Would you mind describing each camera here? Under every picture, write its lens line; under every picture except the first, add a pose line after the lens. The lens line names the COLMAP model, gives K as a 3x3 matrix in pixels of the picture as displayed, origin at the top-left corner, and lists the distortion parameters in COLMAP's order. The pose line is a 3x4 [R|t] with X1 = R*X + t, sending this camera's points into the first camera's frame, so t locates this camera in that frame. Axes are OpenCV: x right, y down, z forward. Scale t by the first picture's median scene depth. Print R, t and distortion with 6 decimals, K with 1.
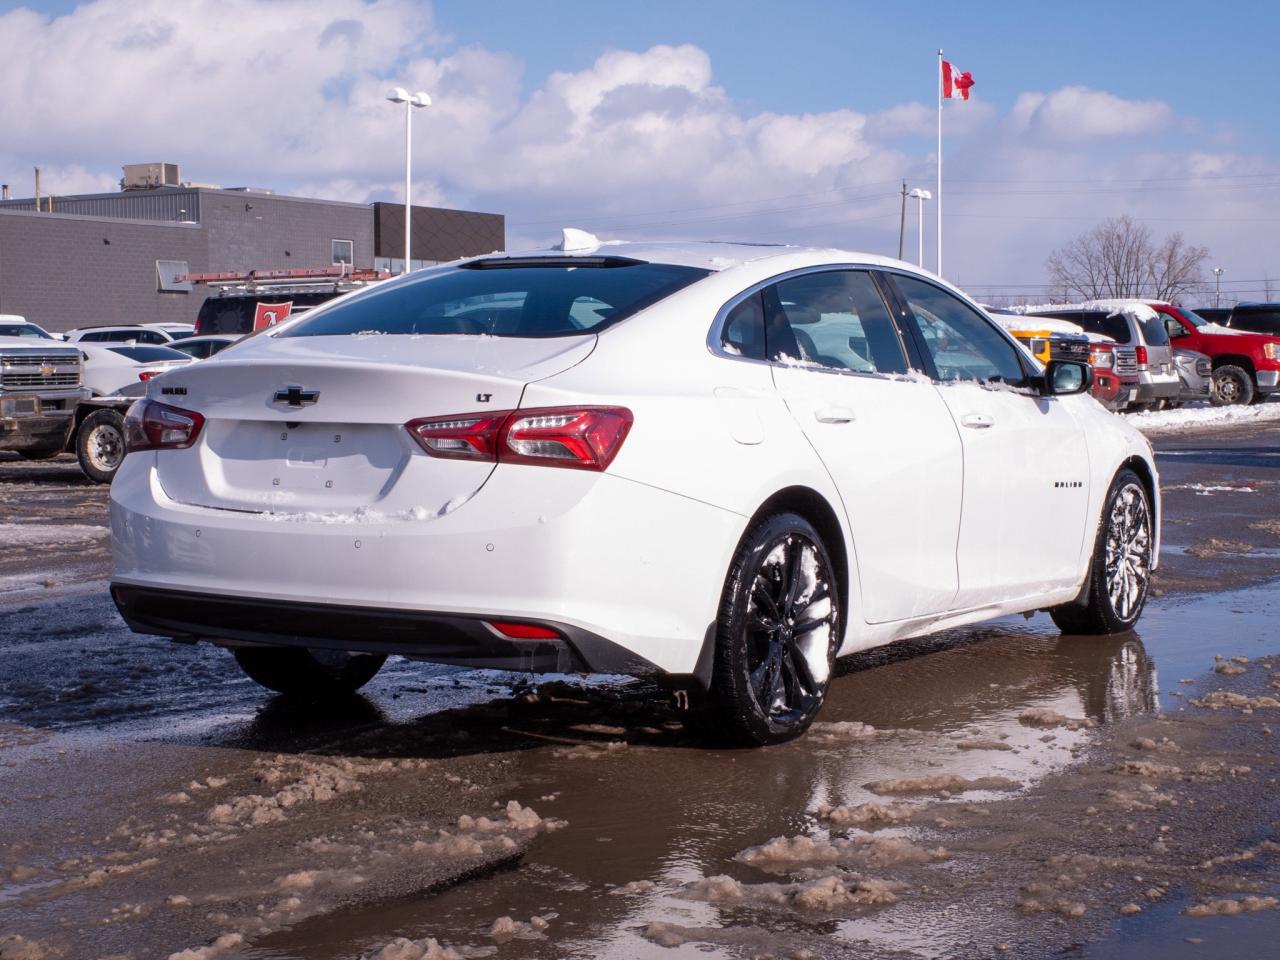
lens RADIAL K [[2231.1, 0, 640.0], [0, 2231.1, 480.0], [0, 0, 1]] dist [-0.051648, -0.058063]
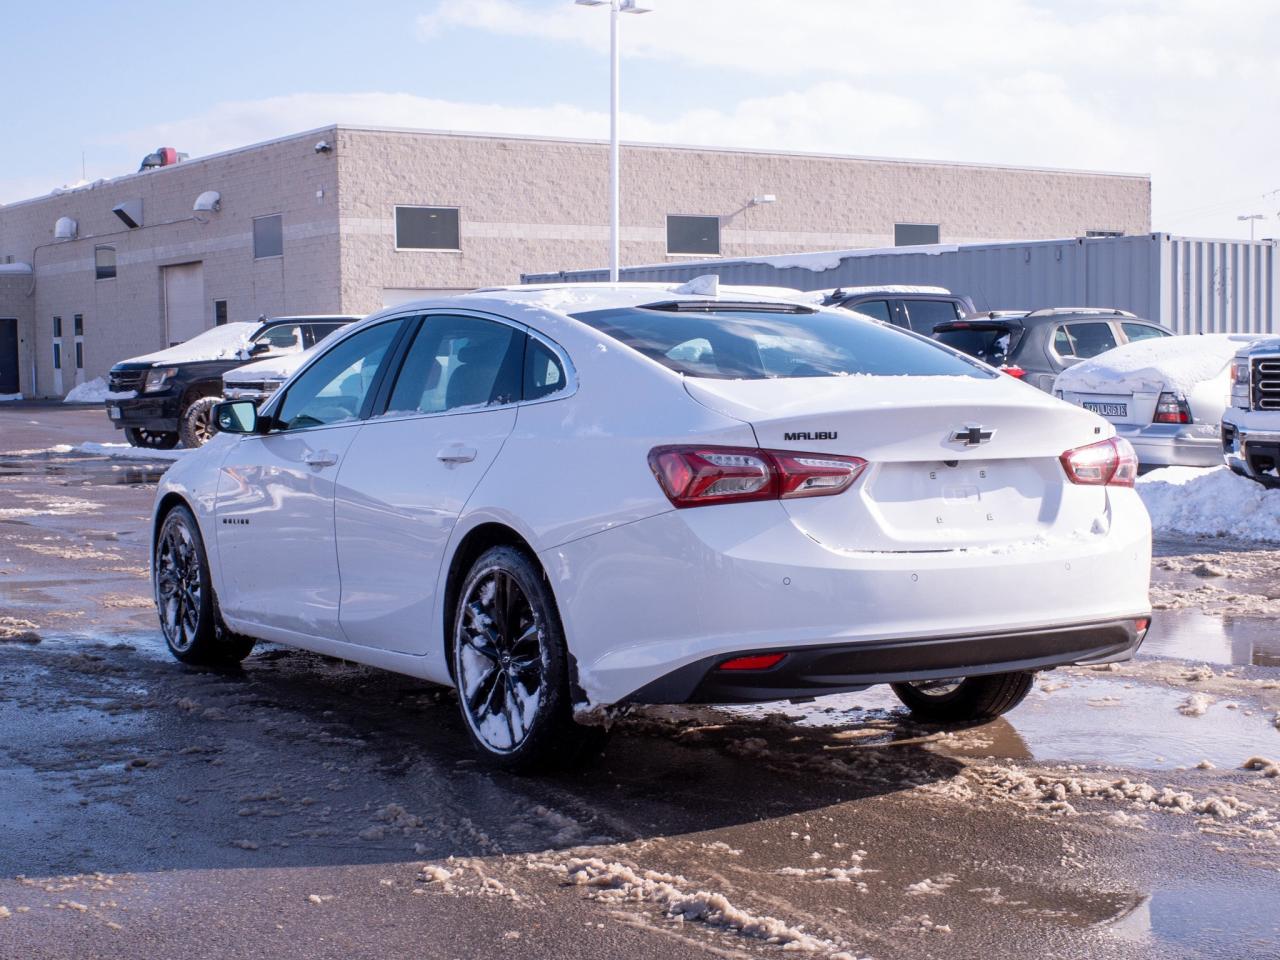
lens RADIAL K [[2116.5, 0, 670.9], [0, 2116.5, 382.1], [0, 0, 1]] dist [-0.017845, -0.018576]
pose [[0.441264, -0.005734, 0.897359, -1.008523], [0.059794, 0.997945, -0.023026, -0.043871], [-0.895383, 0.063817, 0.440700, 0.625002]]
